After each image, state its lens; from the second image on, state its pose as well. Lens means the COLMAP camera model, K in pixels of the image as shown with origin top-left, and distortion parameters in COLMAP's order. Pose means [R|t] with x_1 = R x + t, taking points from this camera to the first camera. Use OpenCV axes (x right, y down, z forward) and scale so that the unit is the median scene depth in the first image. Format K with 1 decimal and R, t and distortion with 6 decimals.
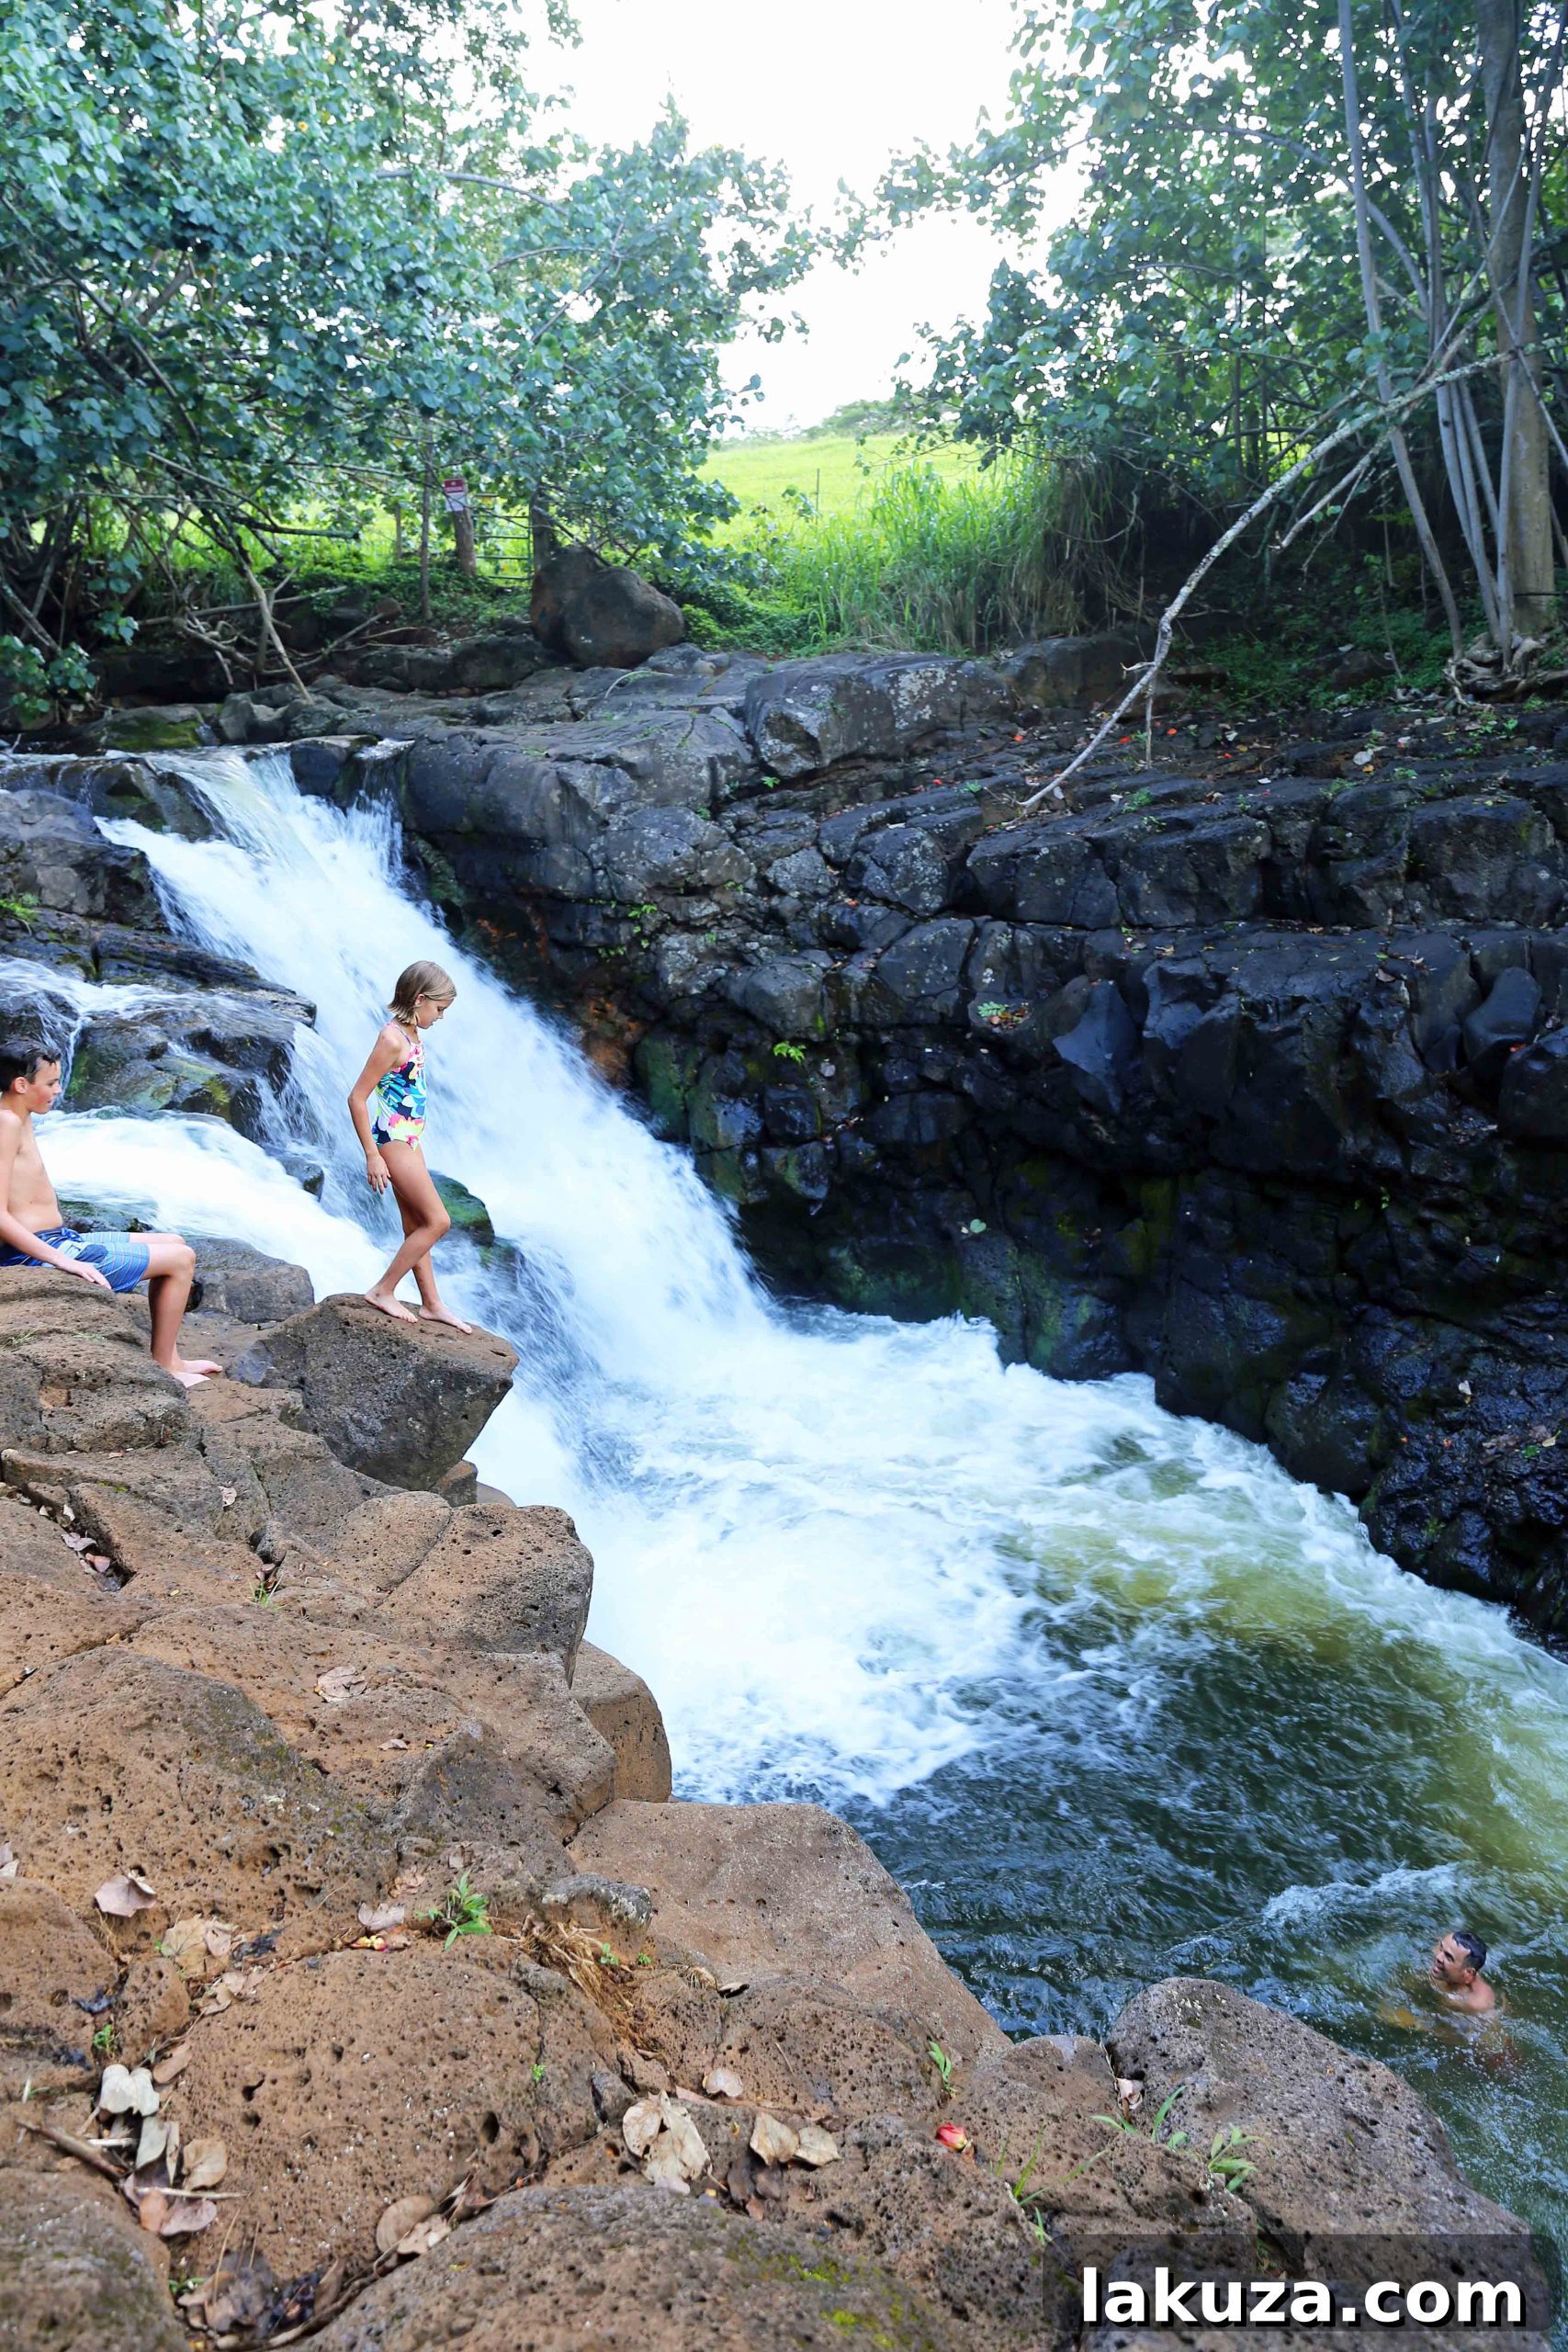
lens RADIAL K [[1613.9, 0, 784.0], [0, 1613.9, 1176.0], [0, 0, 1]] dist [-0.102920, 0.080419]
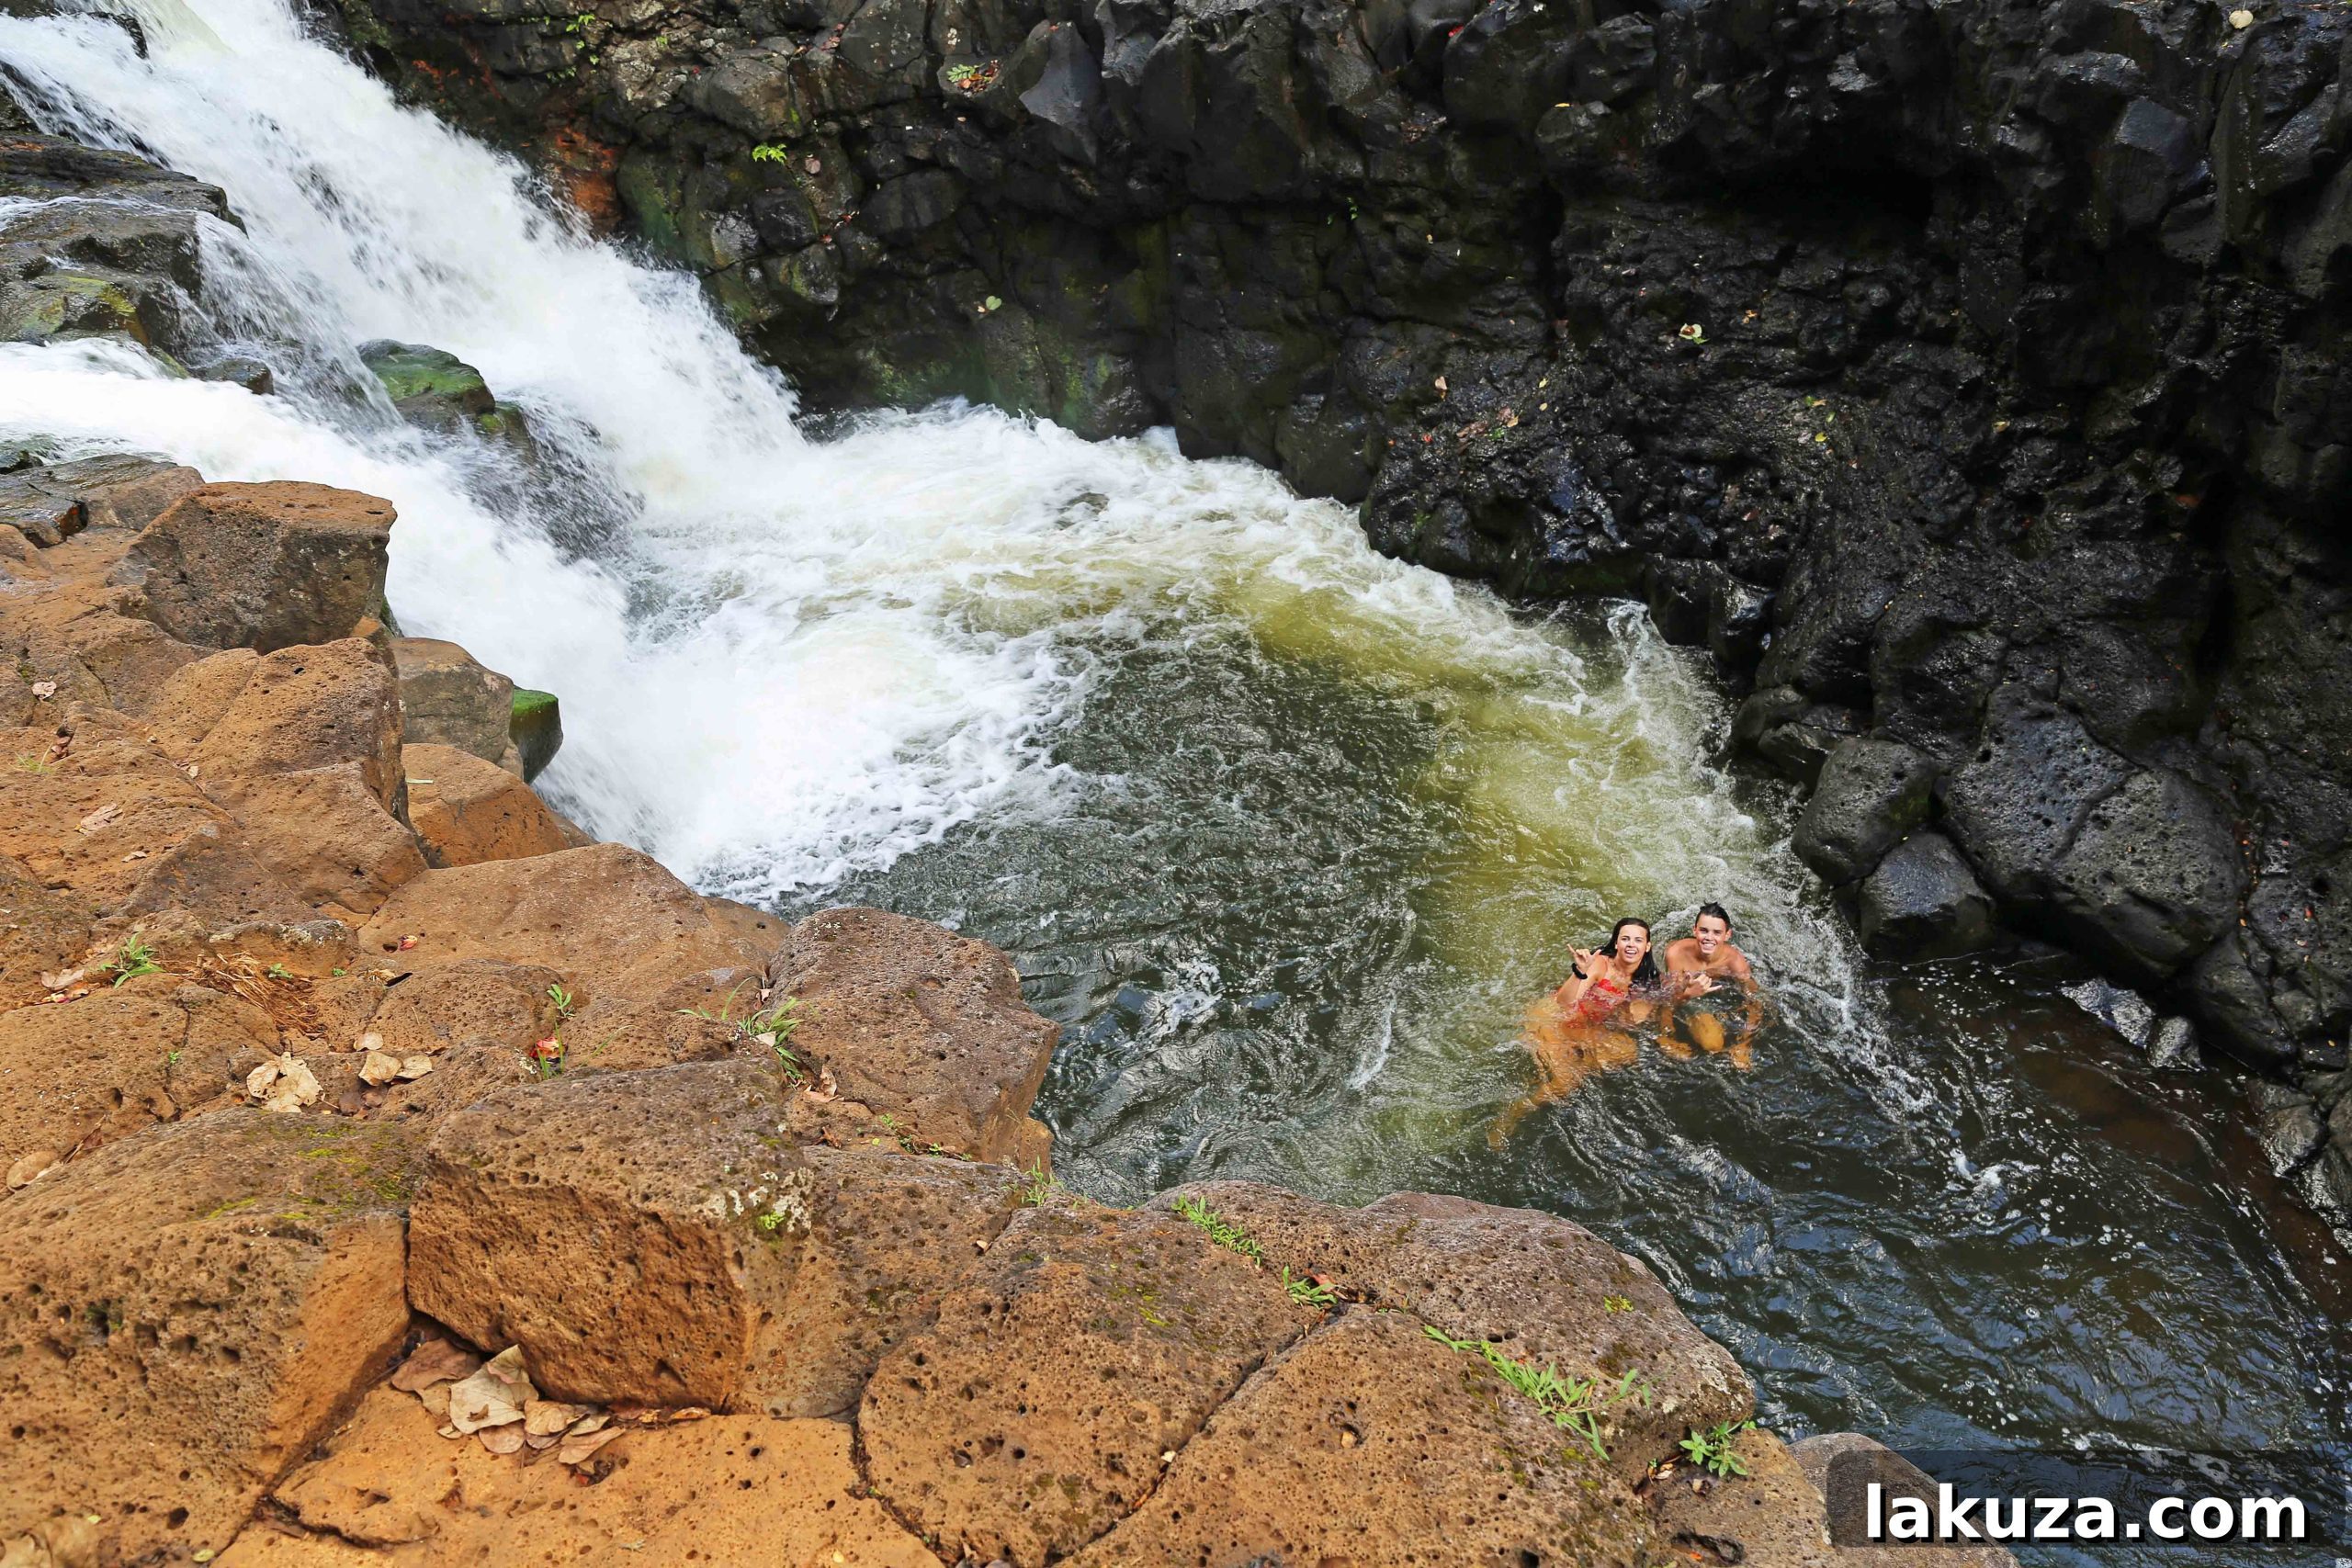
lens RADIAL K [[1613.9, 0, 1176.0], [0, 1613.9, 784.0], [0, 0, 1]] dist [-0.102920, 0.080419]
pose [[0.977204, -0.193970, 0.086306, 0.110541], [0.157678, 0.935307, 0.316763, 0.017819], [-0.142165, -0.295934, 0.944570, -0.047312]]
